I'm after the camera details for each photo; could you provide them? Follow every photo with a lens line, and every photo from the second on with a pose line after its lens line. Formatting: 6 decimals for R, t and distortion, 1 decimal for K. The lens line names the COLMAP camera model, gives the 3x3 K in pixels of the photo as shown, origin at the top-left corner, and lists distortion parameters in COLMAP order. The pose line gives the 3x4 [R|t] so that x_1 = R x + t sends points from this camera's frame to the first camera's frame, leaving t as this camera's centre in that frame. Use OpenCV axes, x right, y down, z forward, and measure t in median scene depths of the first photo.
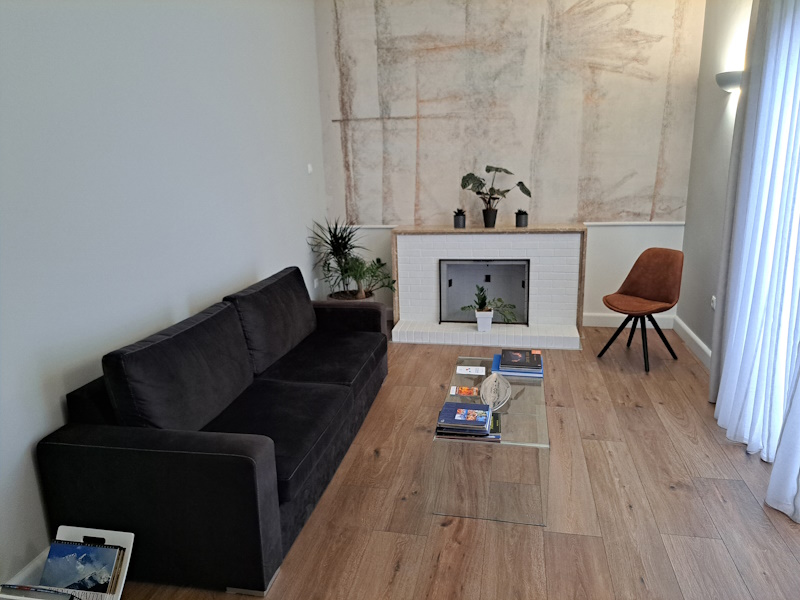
lens RADIAL K [[578.2, 0, 398.3], [0, 578.2, 297.3], [0, 0, 1]] dist [0.049406, -0.036713]
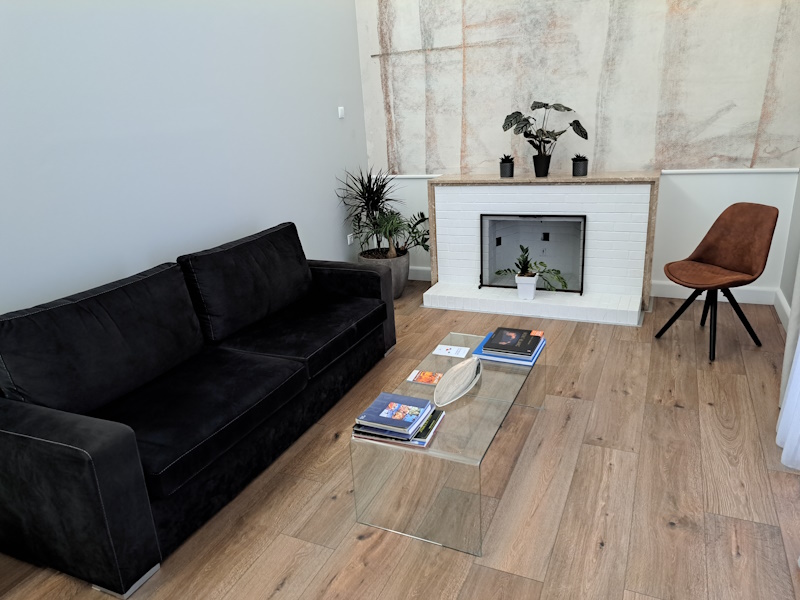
lens RADIAL K [[578.2, 0, 396.8], [0, 578.2, 301.9], [0, 0, 1]] dist [0.049406, -0.036713]
pose [[0.974208, 0.044462, -0.221226, 0.169831], [-0.023349, 0.994995, 0.097154, -0.018464], [0.224439, -0.089483, 0.970371, 0.125628]]
